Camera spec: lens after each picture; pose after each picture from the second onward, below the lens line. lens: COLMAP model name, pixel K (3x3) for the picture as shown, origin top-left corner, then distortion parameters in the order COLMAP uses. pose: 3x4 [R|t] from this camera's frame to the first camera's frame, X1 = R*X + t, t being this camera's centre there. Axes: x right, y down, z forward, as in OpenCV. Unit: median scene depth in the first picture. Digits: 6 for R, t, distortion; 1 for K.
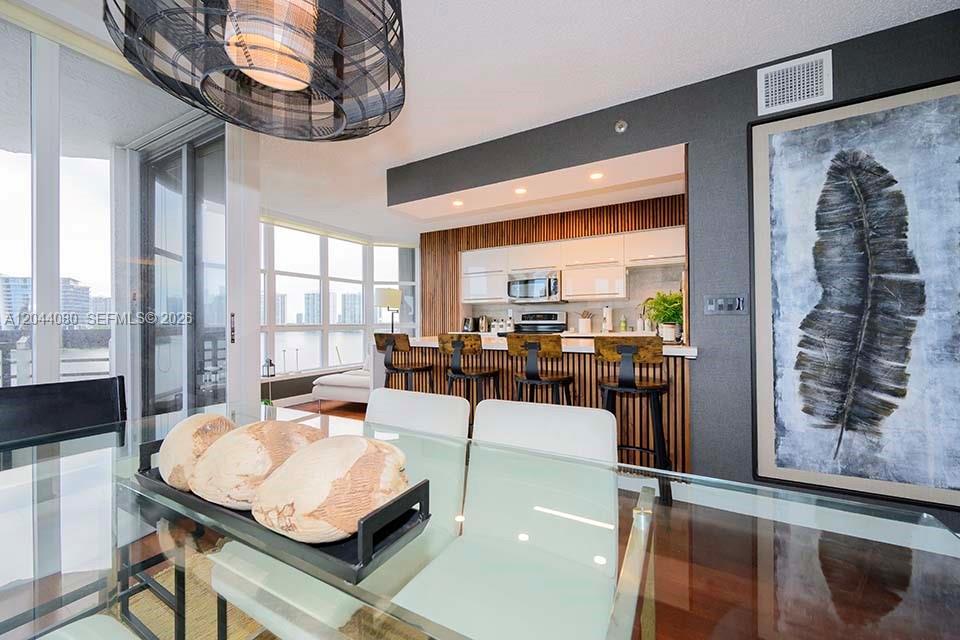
lens RADIAL K [[369.4, 0, 482.7], [0, 369.4, 320.1], [0, 0, 1]] dist [-0.003274, -0.000248]
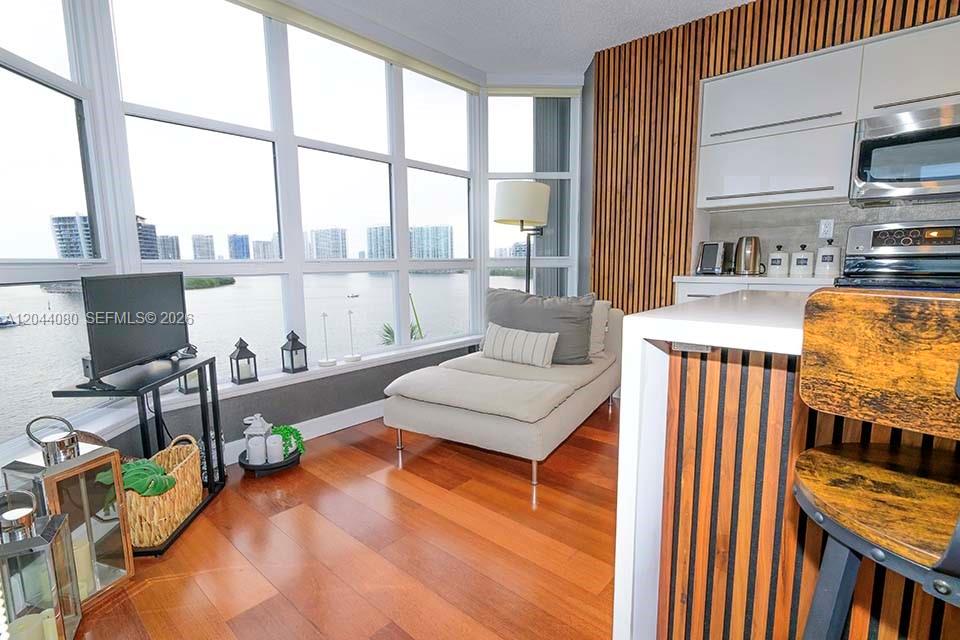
lens RADIAL K [[458.7, 0, 477.7], [0, 458.7, 327.1], [0, 0, 1]] dist [-0.006154, -0.000415]
pose [[0.976654, 0.027407, -0.213064, -0.546596], [0.004452, 0.989033, 0.147630, 0.034206], [0.214773, -0.145132, 0.965820, 1.175220]]
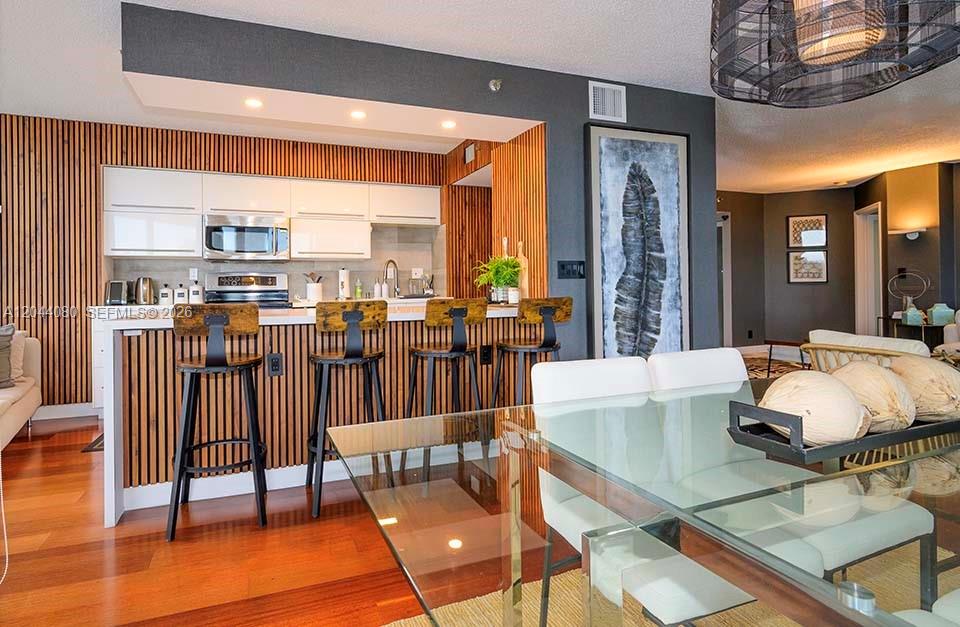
lens RADIAL K [[487.4, 0, 435.3], [0, 487.4, 284.9], [0, 0, 1]] dist [-0.004746, -0.001695]
pose [[0.648934, 0.002794, 0.760840, -0.855244], [0.001696, 0.999985, -0.005119, 0.013750], [-0.760843, 0.004612, 0.648920, 0.349048]]
